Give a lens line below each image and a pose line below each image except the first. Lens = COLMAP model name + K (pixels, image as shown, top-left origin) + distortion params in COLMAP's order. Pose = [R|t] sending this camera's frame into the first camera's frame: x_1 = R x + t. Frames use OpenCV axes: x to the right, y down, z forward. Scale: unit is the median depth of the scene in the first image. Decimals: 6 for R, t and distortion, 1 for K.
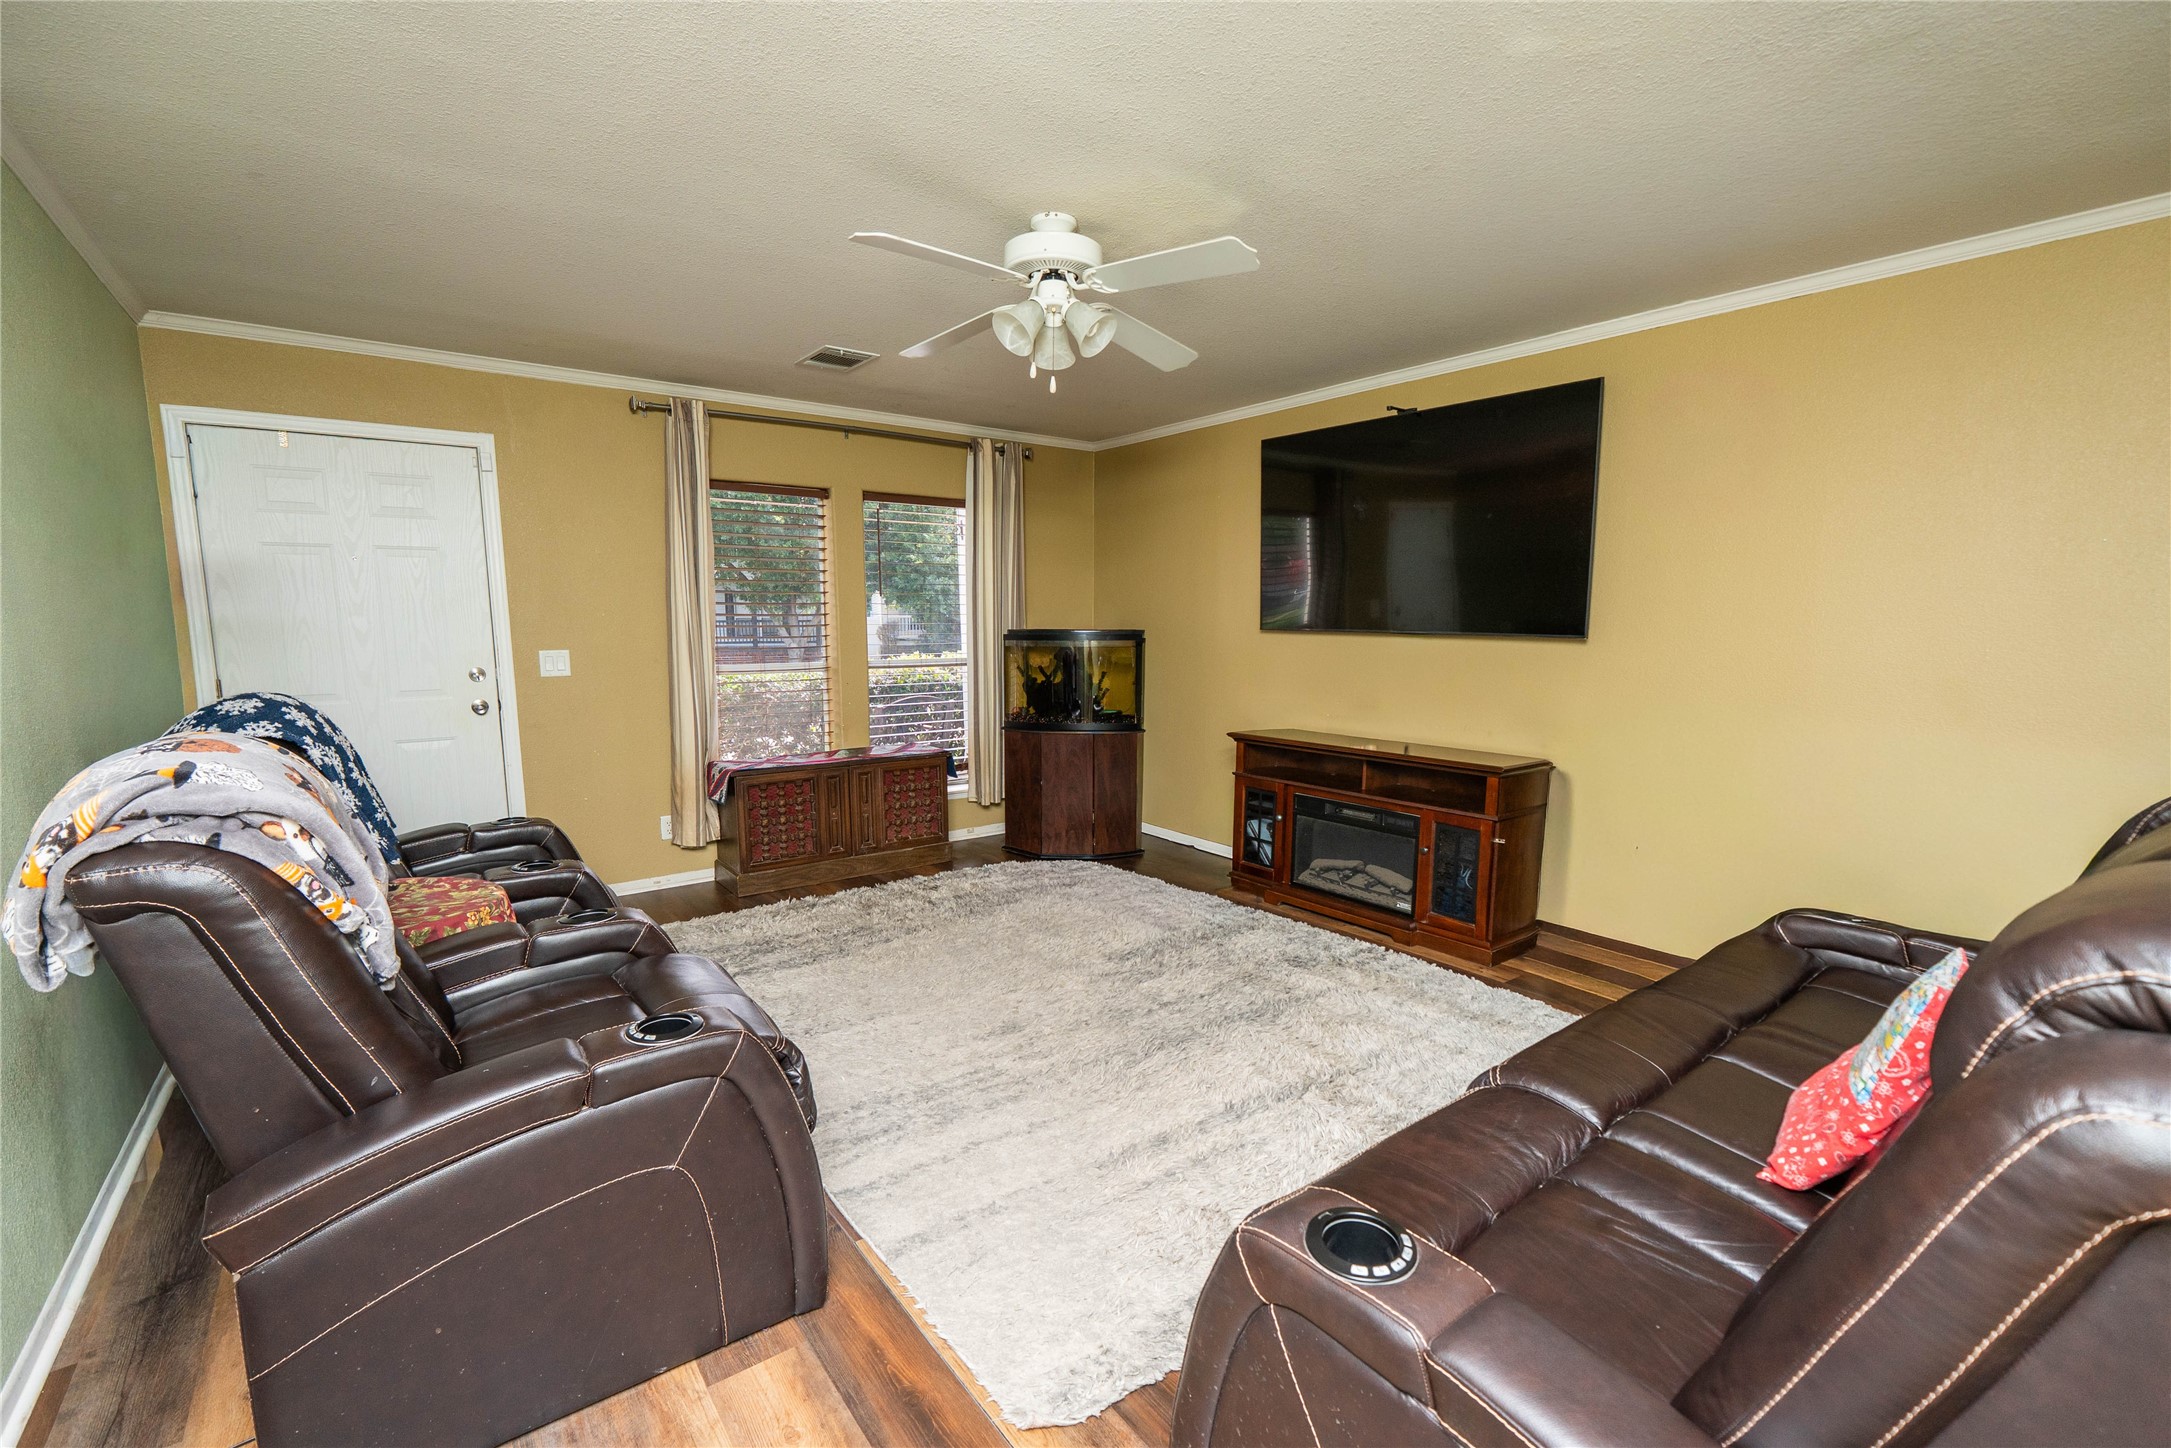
lens RADIAL K [[910.3, 0, 1095.5], [0, 910.3, 739.5], [0, 0, 1]] dist [0.001218, 0.000240]
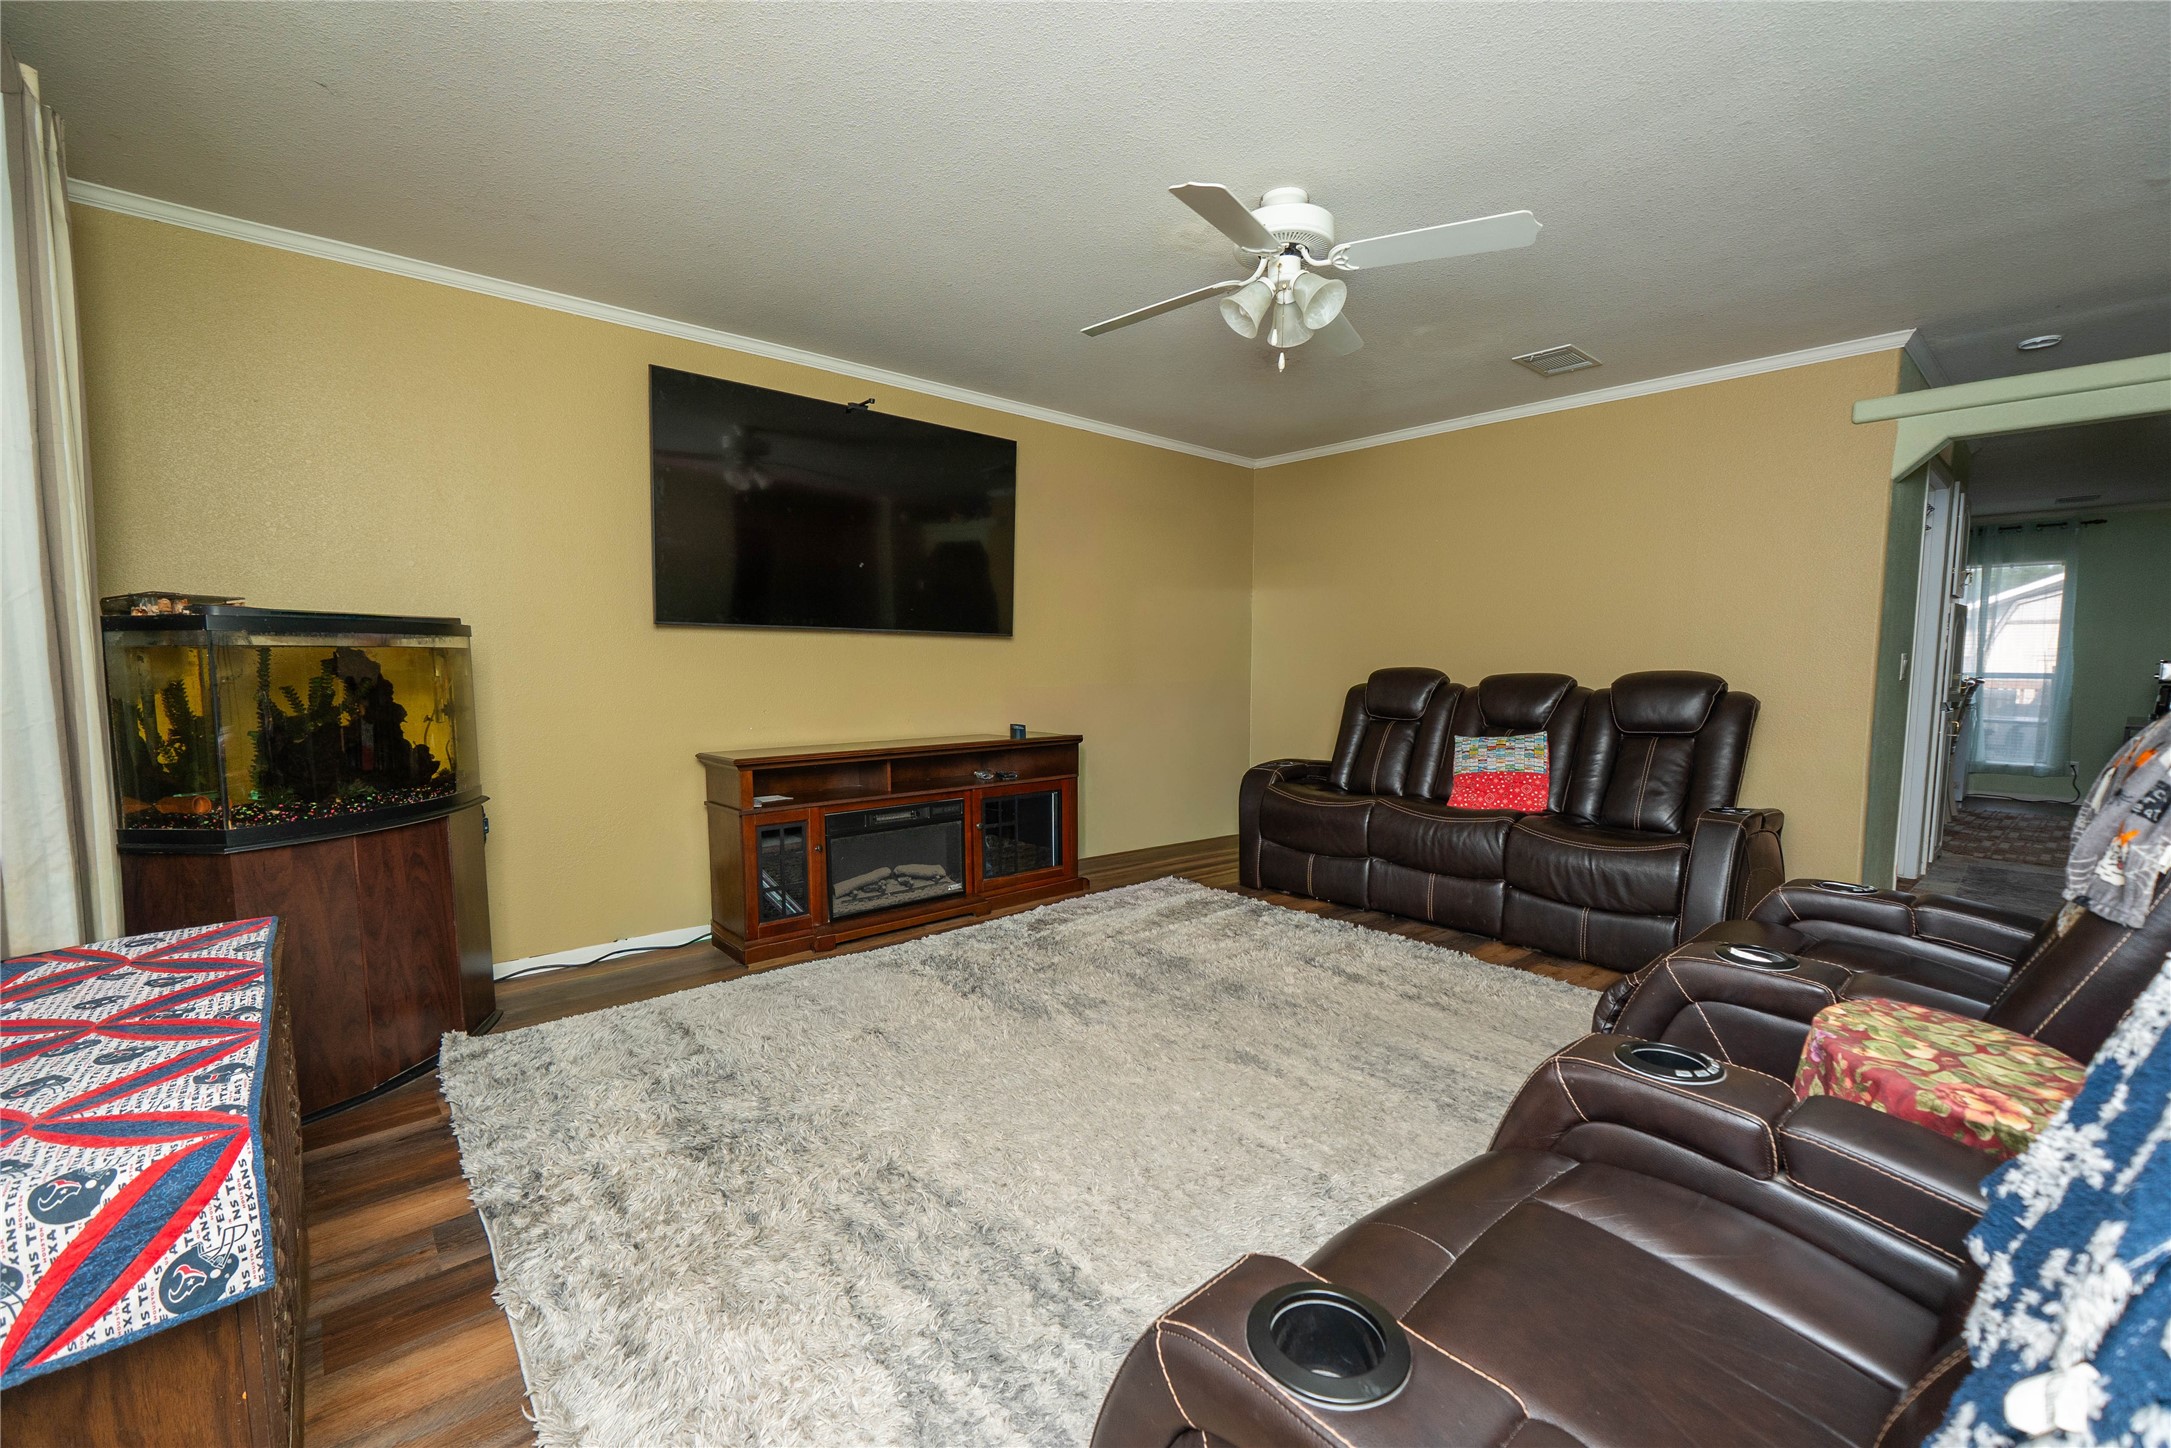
lens RADIAL K [[910.3, 0, 1095.5], [0, 910.3, 739.5], [0, 0, 1]] dist [0.001218, 0.000240]
pose [[-0.068117, -0.092307, 0.993398, -0.627970], [0.119542, 0.987782, 0.099982, -0.064487], [-0.990490, 0.125563, -0.056250, 0.775656]]
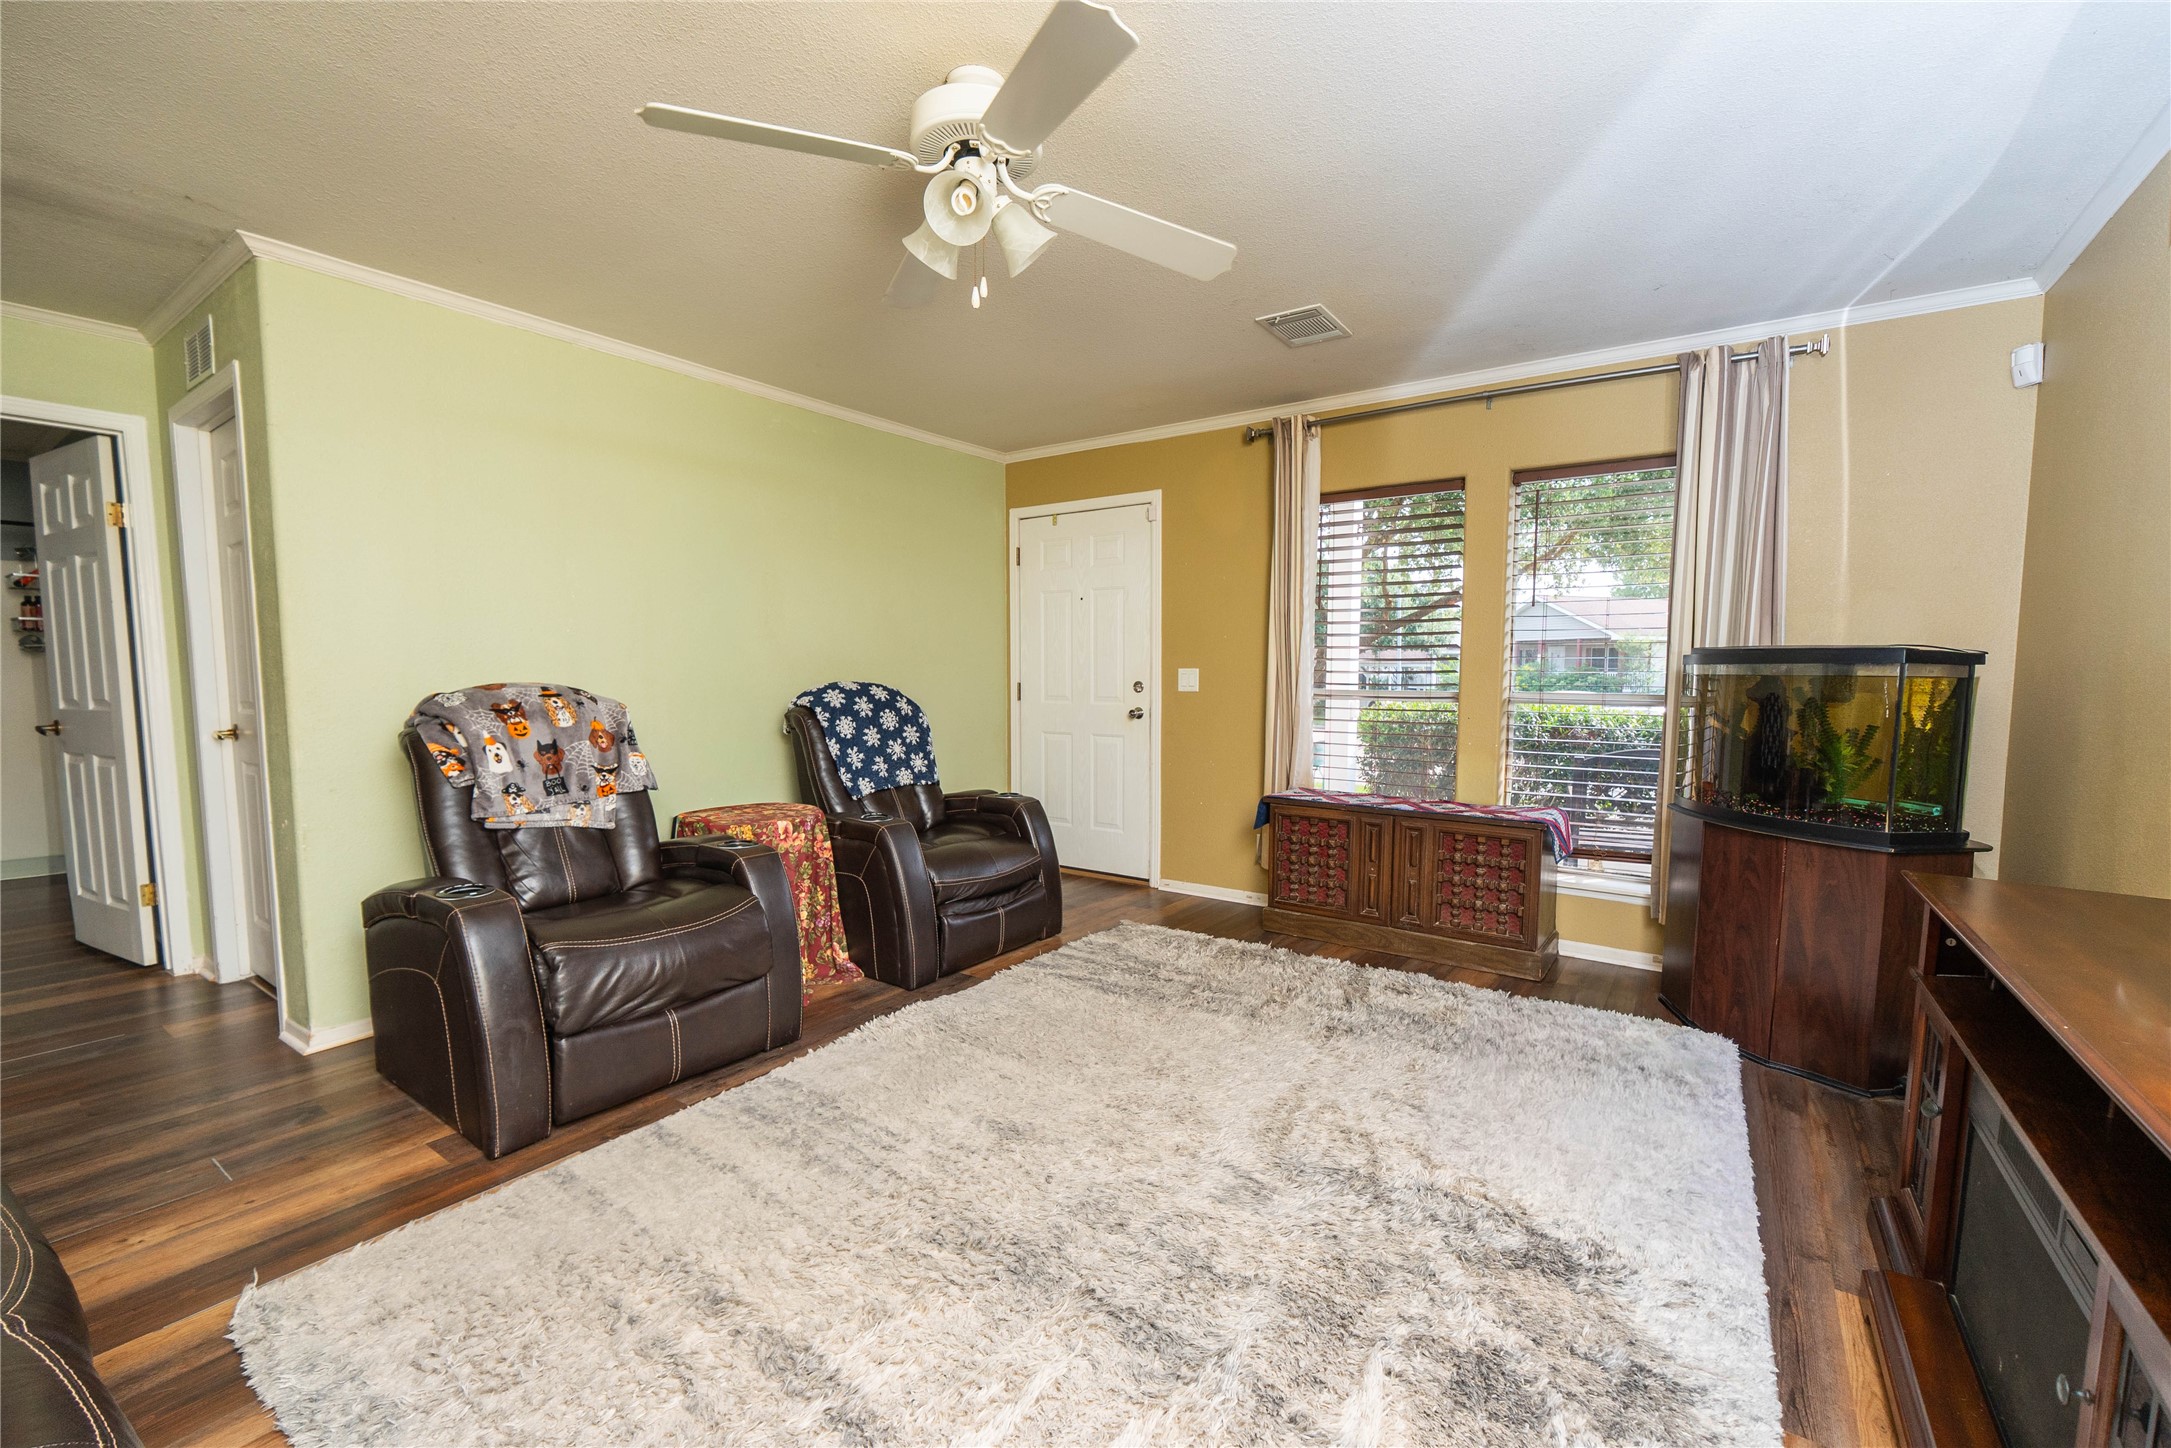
lens RADIAL K [[910.3, 0, 1095.5], [0, 910.3, 739.5], [0, 0, 1]] dist [0.001218, 0.000240]
pose [[0.323003, 0.088720, -0.942230, 0.447438], [-0.118914, 0.991511, 0.052595, -0.055159], [0.938898, 0.095056, 0.330811, 0.515481]]
